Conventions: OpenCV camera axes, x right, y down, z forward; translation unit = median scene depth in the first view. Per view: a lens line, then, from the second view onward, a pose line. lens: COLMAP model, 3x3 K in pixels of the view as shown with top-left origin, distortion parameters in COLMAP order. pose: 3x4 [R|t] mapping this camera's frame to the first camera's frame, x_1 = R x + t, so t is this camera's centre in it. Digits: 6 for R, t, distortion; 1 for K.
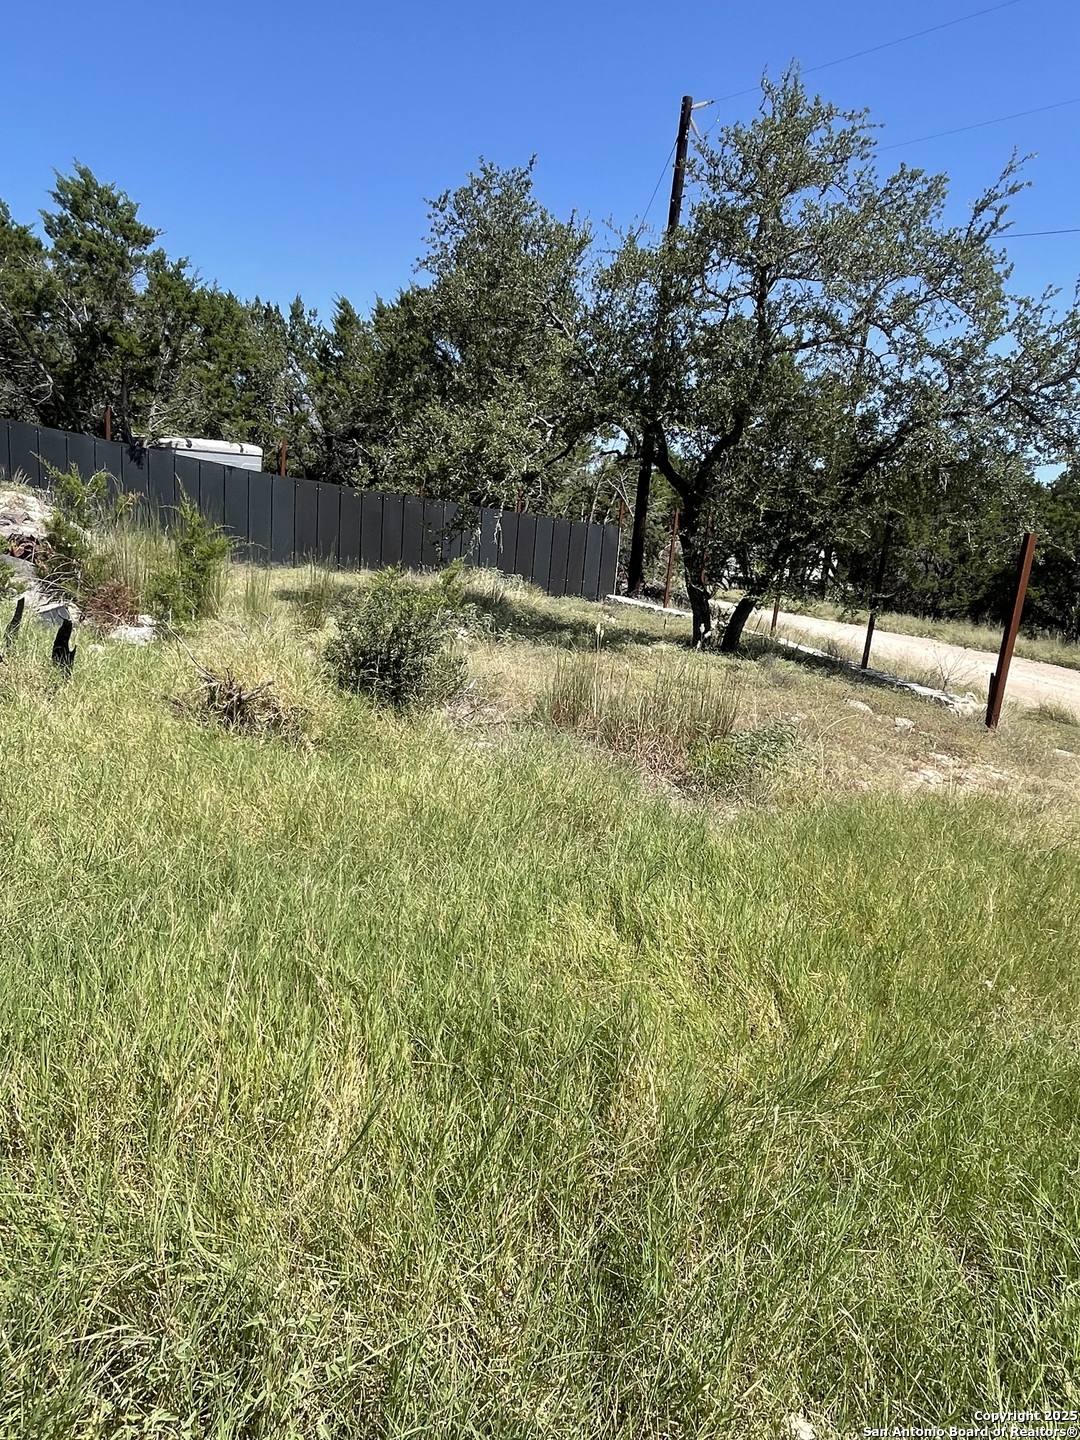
lens RADIAL K [[895.6, 0, 547.2], [0, 895.6, 712.8], [0, 0, 1]] dist [-0.001253, -0.002030]
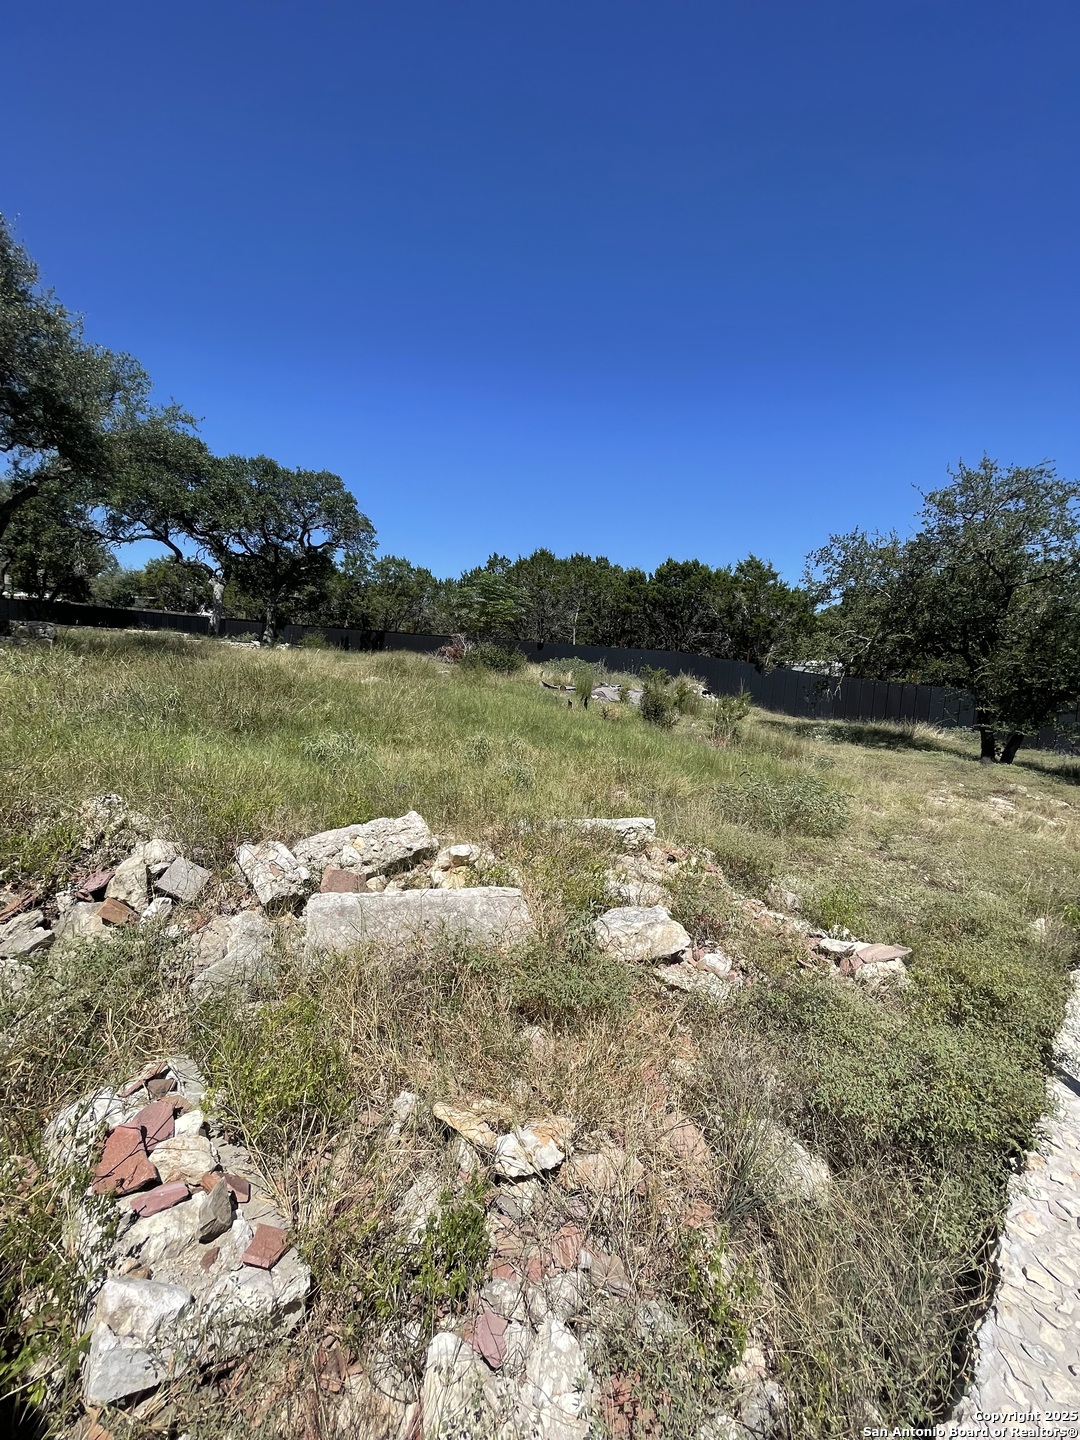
lens RADIAL K [[584.3, 0, 543.5], [0, 584.3, 721.0], [0, 0, 1]] dist [-0.002525, 0.000028]
pose [[0.551342, 0.021938, -0.833991, 0.489724], [-0.195894, 0.975110, -0.103853, 0.101457], [0.810955, 0.220633, 0.541917, -0.206435]]
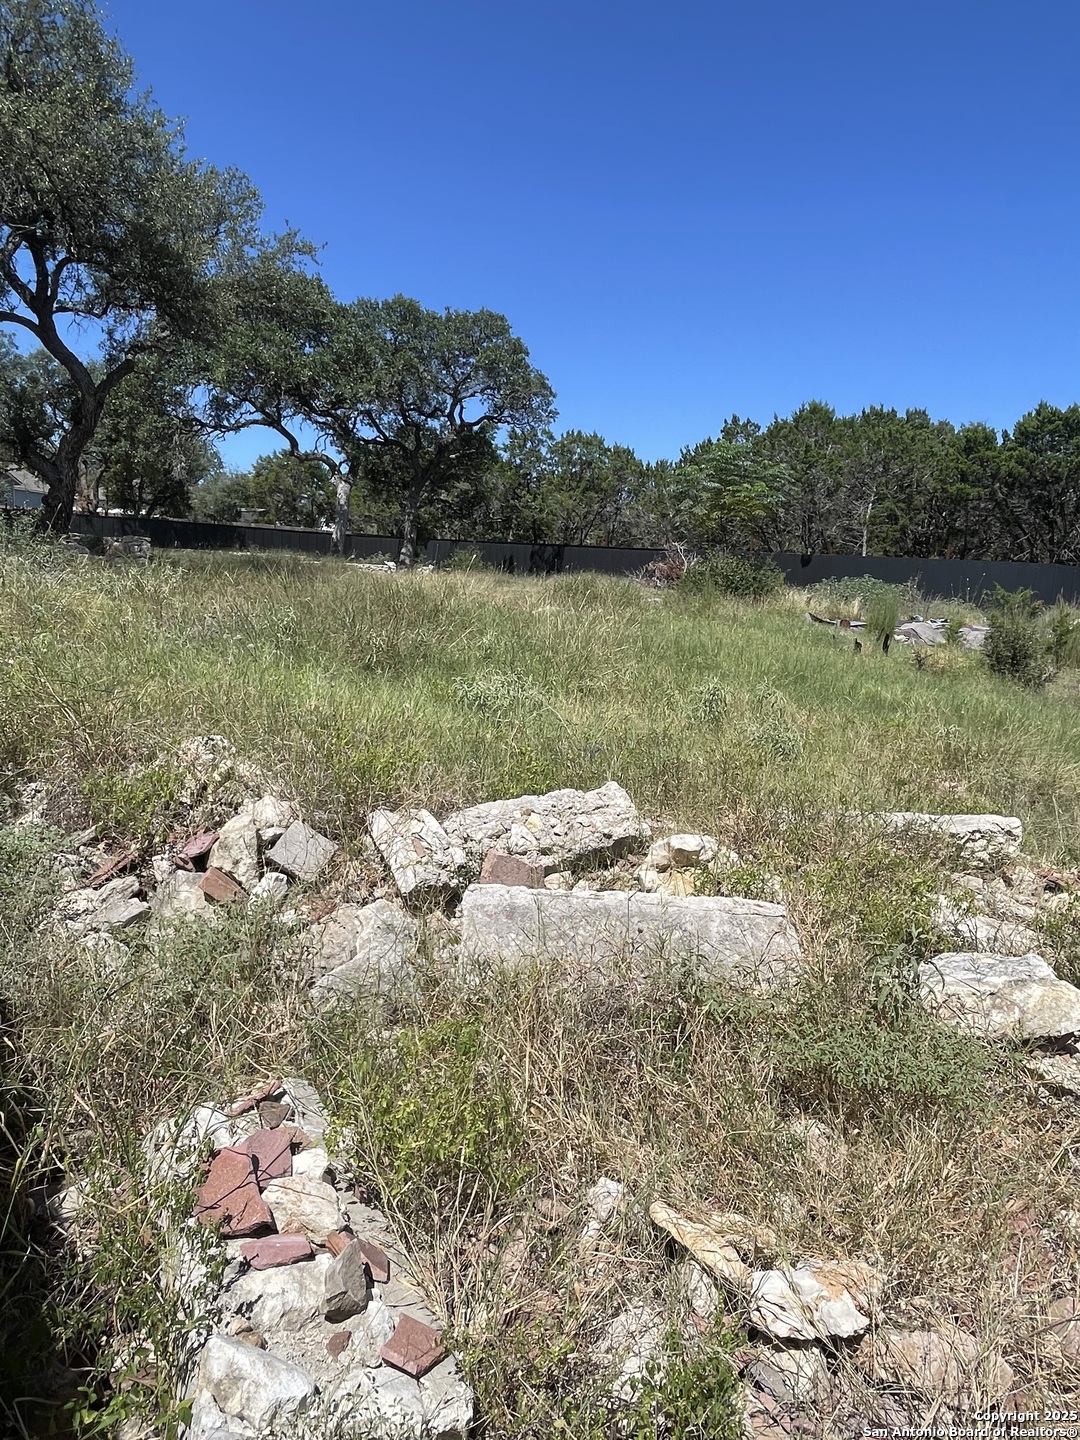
lens RADIAL K [[895.6, 0, 547.2], [0, 895.6, 712.8], [0, 0, 1]] dist [-0.001253, -0.002030]
pose [[0.297839, 0.061046, -0.952662, 0.483000], [-0.233994, 0.972177, -0.010859, 0.111704], [0.925494, 0.226151, 0.303836, -0.205074]]
